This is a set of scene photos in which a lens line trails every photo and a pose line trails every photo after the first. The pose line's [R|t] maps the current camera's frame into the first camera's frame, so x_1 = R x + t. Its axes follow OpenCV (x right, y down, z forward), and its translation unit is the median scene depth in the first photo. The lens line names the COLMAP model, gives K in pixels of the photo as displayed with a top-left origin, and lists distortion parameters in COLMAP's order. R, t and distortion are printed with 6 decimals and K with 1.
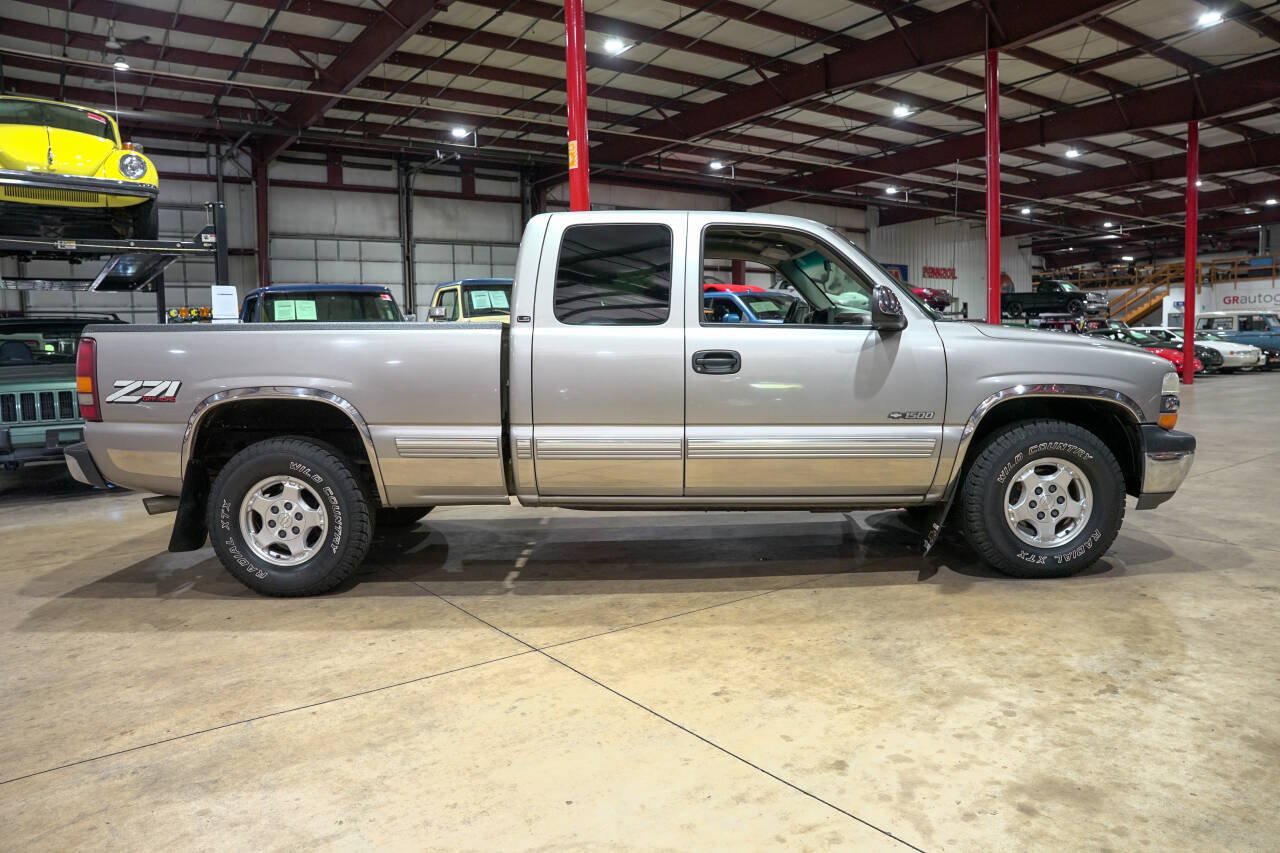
lens RADIAL K [[879.7, 0, 642.5], [0, 879.7, 425.6], [0, 0, 1]] dist [-0.141257, 0.112140]
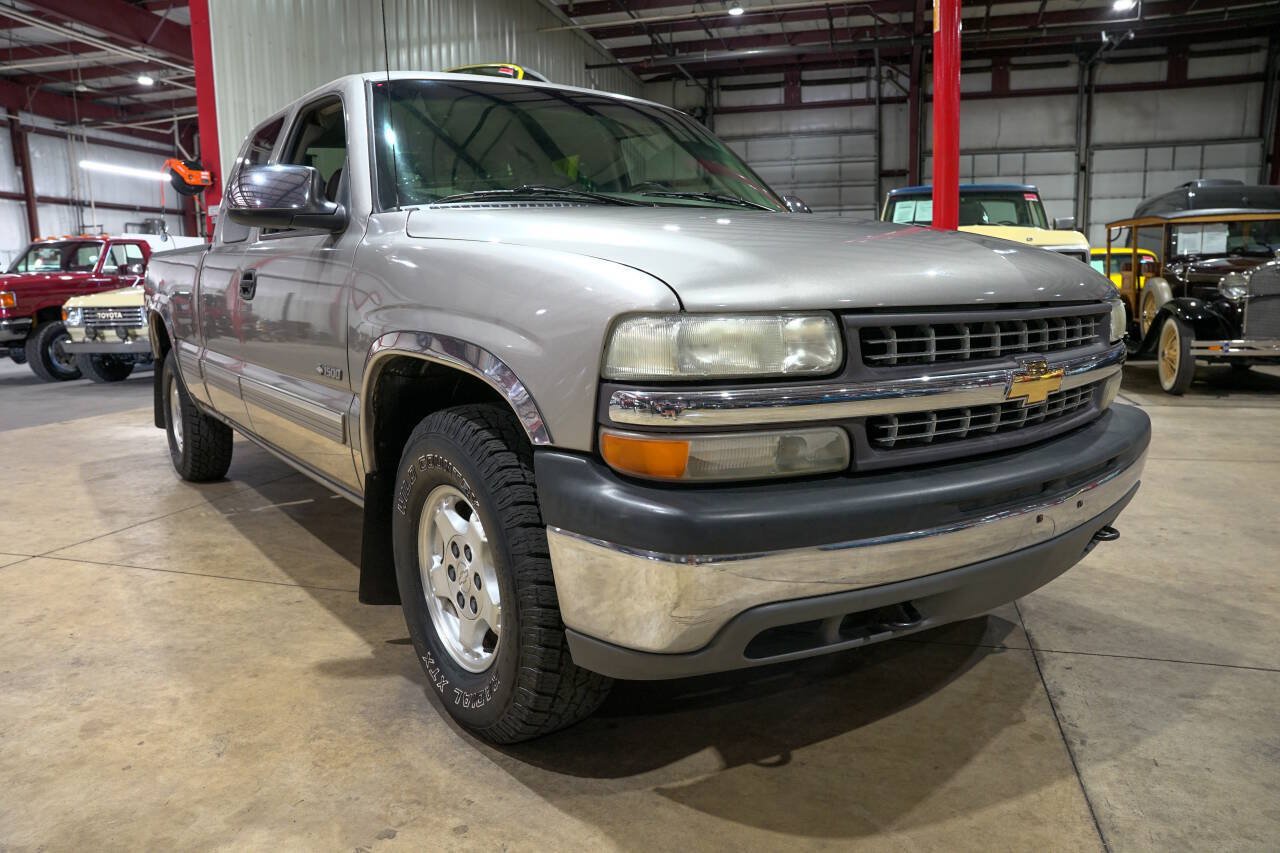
lens RADIAL K [[877.5, 0, 642.9], [0, 877.5, 427.7], [0, 0, 1]] dist [-0.141833, 0.111742]
pose [[0.612205, 0.138438, -0.778486, 0.523615], [-0.068804, 0.990146, 0.121970, -0.035356], [0.787700, -0.021108, 0.615697, 0.450697]]
